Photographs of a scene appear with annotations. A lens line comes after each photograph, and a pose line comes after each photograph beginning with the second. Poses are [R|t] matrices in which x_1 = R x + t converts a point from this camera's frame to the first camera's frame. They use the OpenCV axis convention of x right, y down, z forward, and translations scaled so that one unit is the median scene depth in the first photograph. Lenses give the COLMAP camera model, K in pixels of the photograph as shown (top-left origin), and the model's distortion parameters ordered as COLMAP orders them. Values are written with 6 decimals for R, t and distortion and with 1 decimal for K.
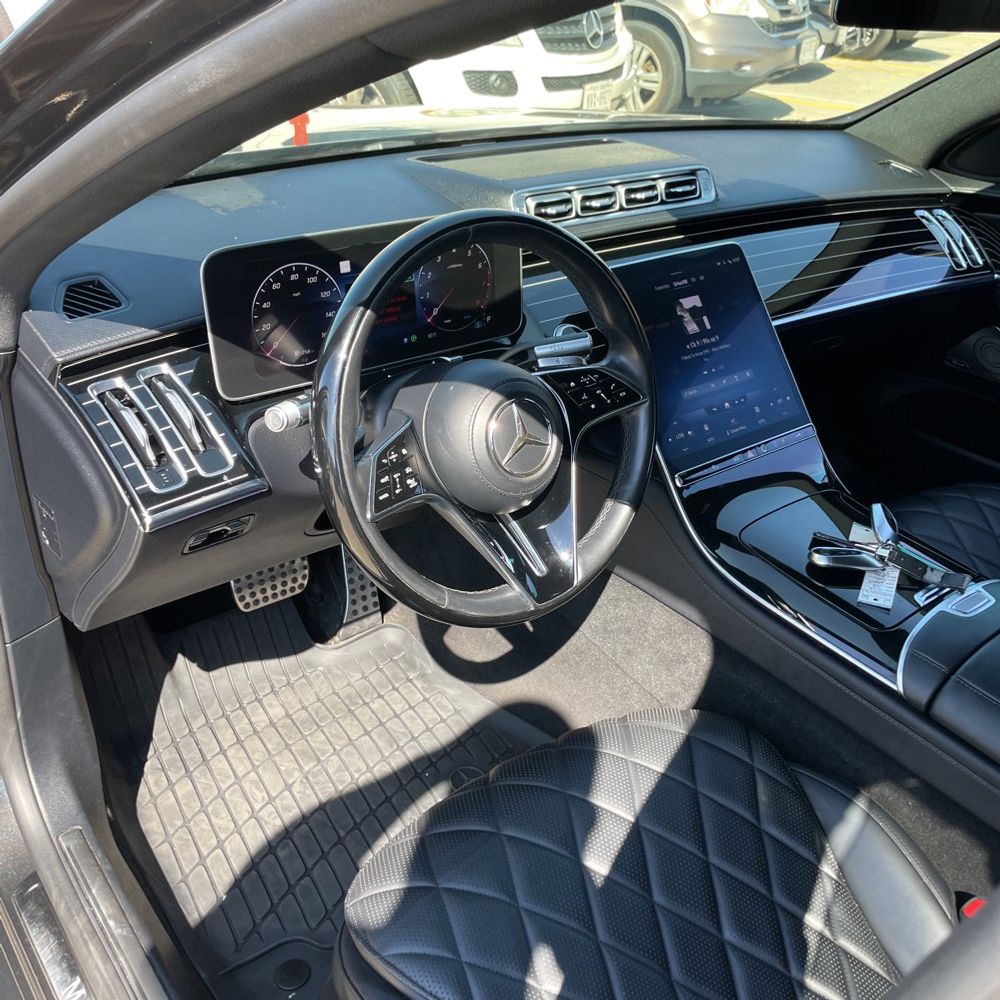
lens RADIAL K [[1003.5, 0, 494.6], [0, 1003.5, 496.9], [0, 0, 1]] dist [0.080588, -0.115746]
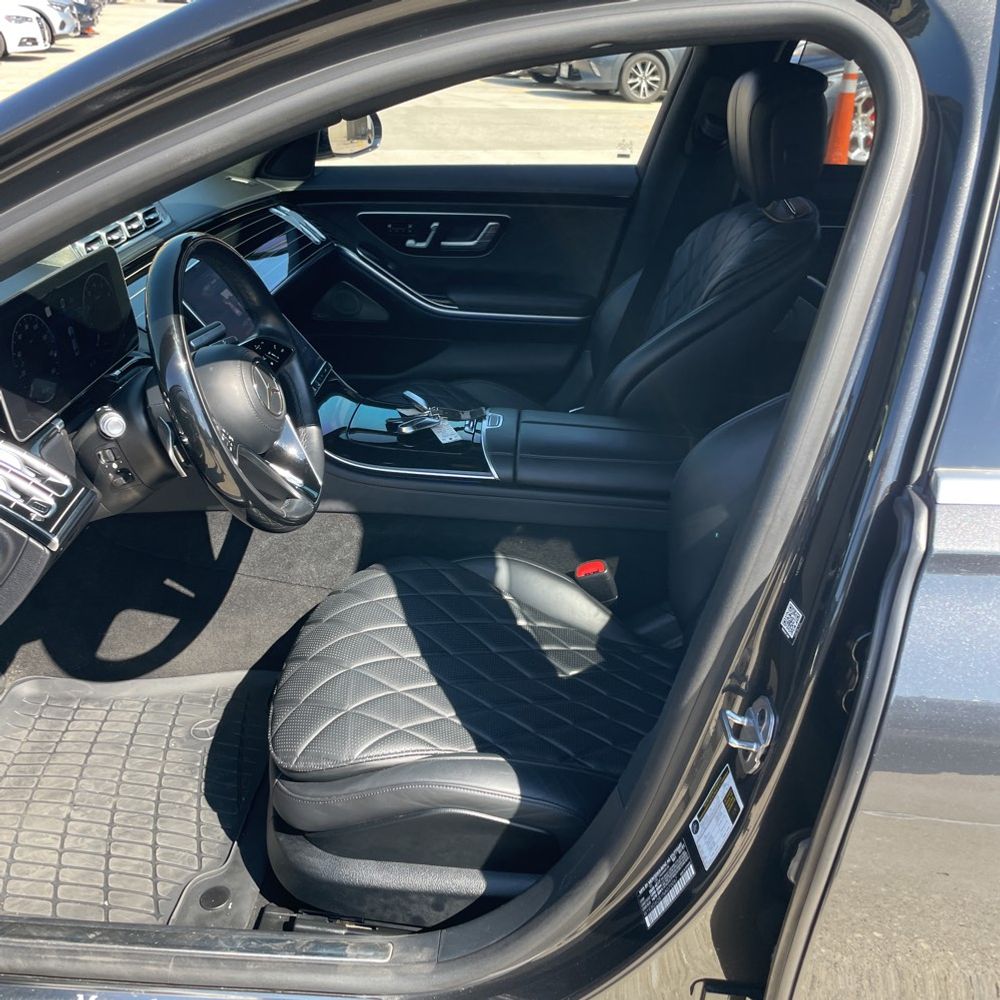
lens RADIAL K [[1003.5, 0, 494.6], [0, 1003.5, 496.9], [0, 0, 1]] dist [0.080588, -0.115746]
pose [[0.665286, -0.358818, 0.654709, -0.568452], [0.377262, 0.918309, 0.119928, 0.021734], [-0.644257, 0.167211, 0.746306, -0.160408]]
